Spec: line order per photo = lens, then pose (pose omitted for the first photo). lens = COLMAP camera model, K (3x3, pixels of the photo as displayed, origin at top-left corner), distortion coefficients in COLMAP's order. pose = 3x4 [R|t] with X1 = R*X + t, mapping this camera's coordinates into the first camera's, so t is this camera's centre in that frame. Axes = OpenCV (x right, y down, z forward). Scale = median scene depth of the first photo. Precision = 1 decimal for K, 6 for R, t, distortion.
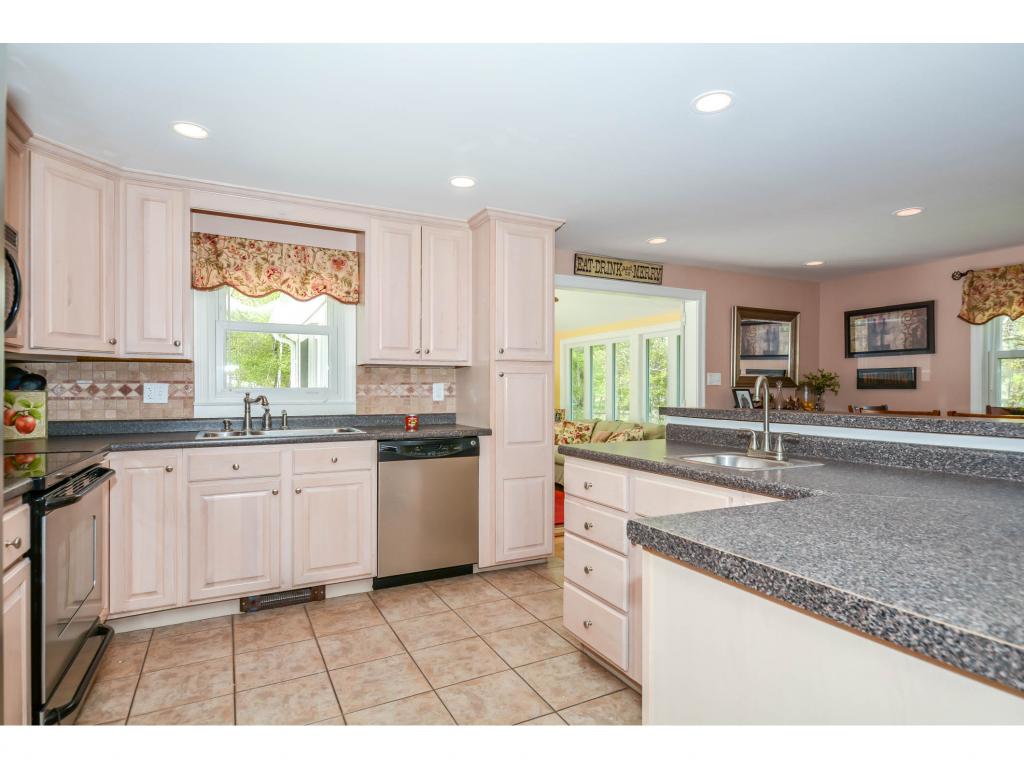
lens RADIAL K [[554.9, 0, 513.0], [0, 554.9, 391.5], [0, 0, 1]] dist [0.015434, -0.001023]
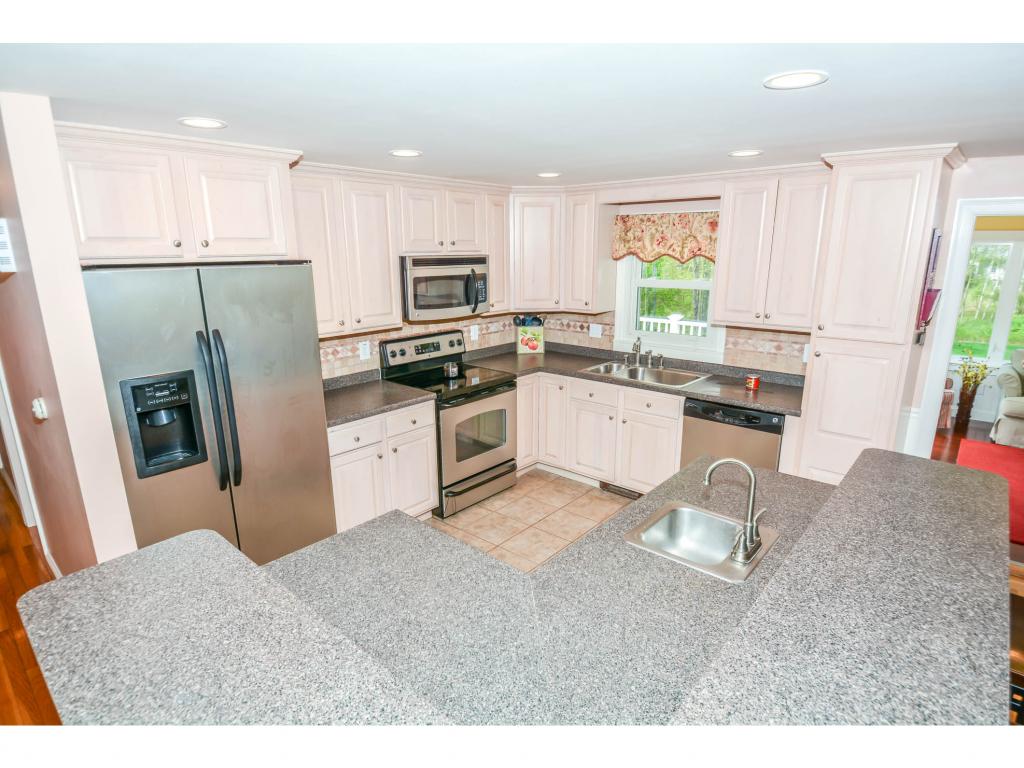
lens RADIAL K [[554.9, 0, 516.7], [0, 554.9, 392.6], [0, 0, 1]] dist [0.015434, -0.001023]
pose [[0.370695, 0.230316, -0.899744, 0.622947], [0.002263, 0.968537, 0.248858, -0.196153], [0.928752, -0.094287, 0.358511, 0.243201]]
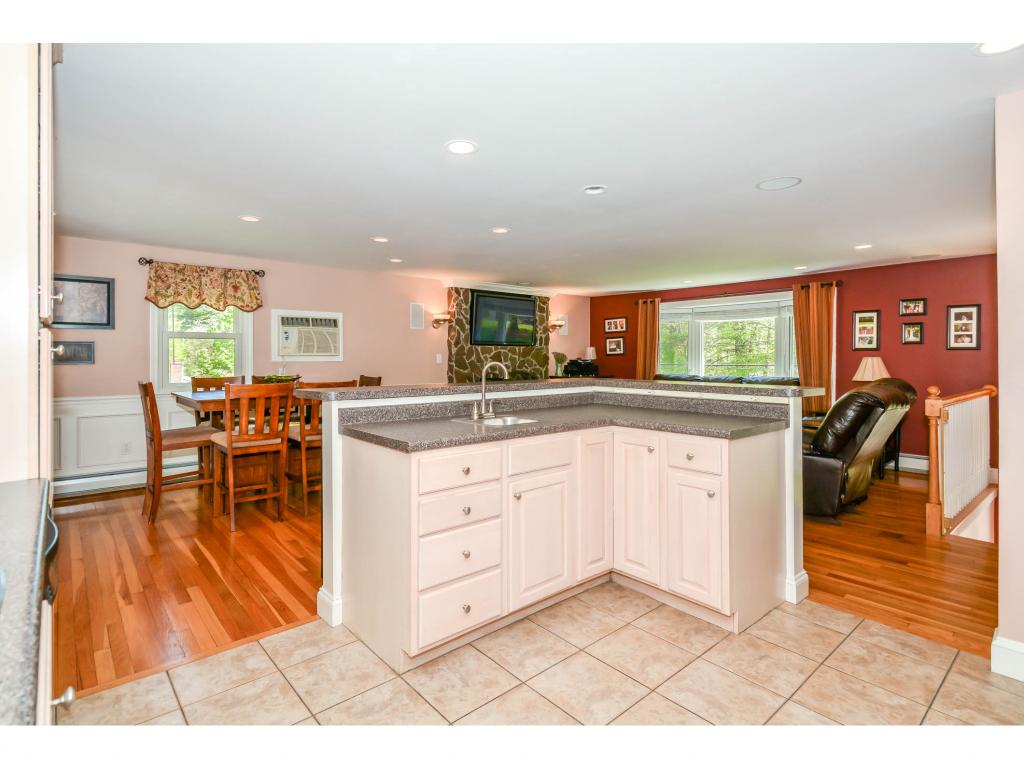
lens RADIAL K [[517.9, 0, 490.6], [0, 517.9, 356.4], [0, 0, 1]] dist [0.030822, -0.001172]
pose [[-0.222982, -0.002576, 0.974819, -0.534908], [0.003010, 0.999990, 0.003331, -0.027000], [-0.974818, 0.003677, -0.222972, 0.785974]]
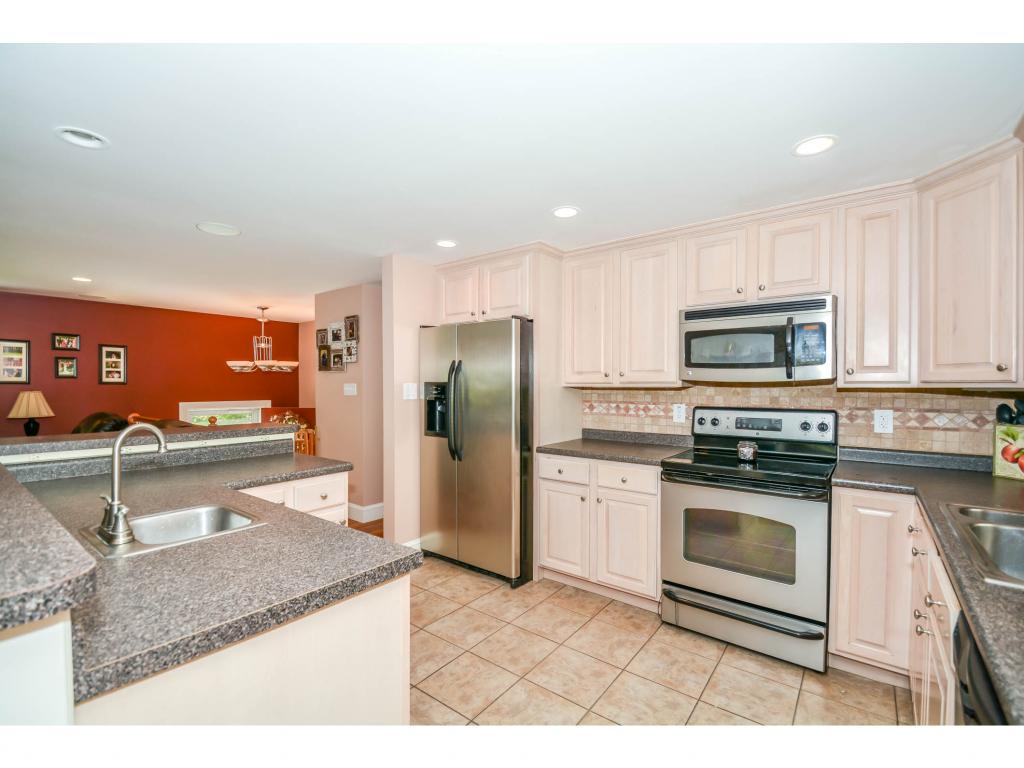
lens RADIAL K [[463.6, 0, 509.2], [0, 463.6, 388.7], [0, 0, 1]] dist [0.004382, -0.005324]
pose [[-0.909362, -0.001444, -0.416003, 0.142622], [-0.007273, 0.999896, 0.012429, -0.052142], [0.415942, 0.014328, -0.909278, 1.082839]]
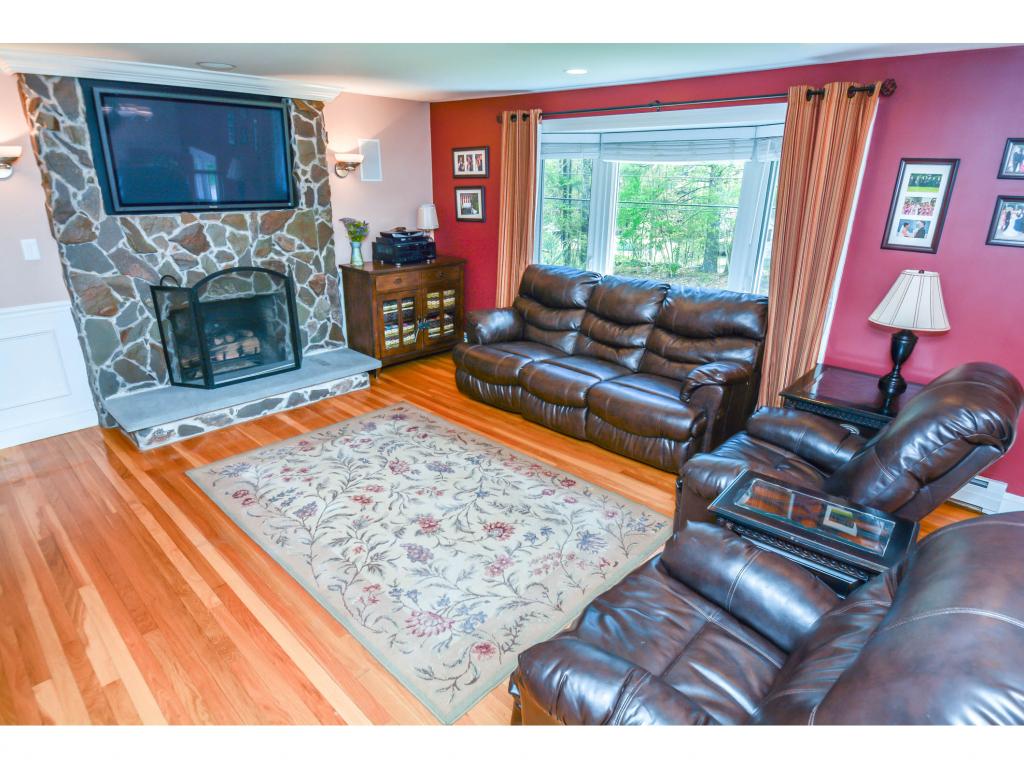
lens RADIAL K [[574.7, 0, 512.6], [0, 574.7, 399.3], [0, 0, 1]] dist [-0.017768, -0.006550]
pose [[-0.336534, -0.343166, 0.876916, 0.285077], [-0.009512, 0.932425, 0.361238, -0.140224], [-0.941623, 0.113228, -0.317057, 0.025867]]
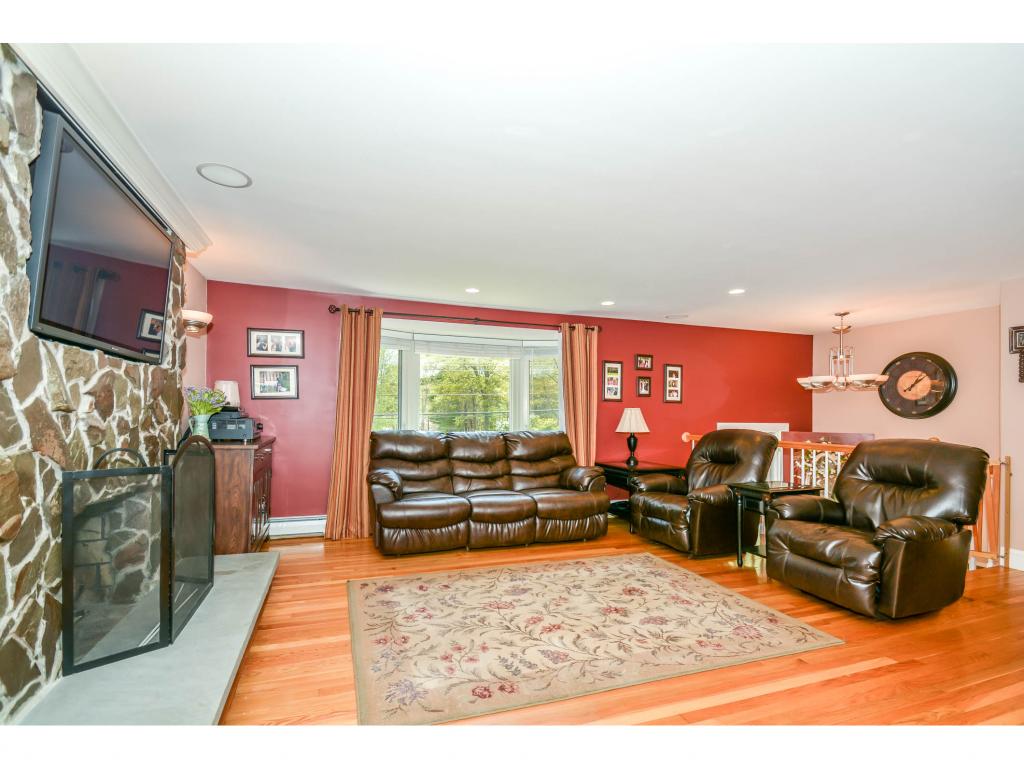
lens RADIAL K [[463.6, 0, 492.4], [0, 463.6, 409.5], [0, 0, 1]] dist [0.004382, -0.005324]
pose [[-0.988273, -0.015999, 0.151854, 1.127925], [-0.016316, 0.999867, -0.000841, -0.001234], [-0.151820, -0.003309, -0.988403, 0.752112]]
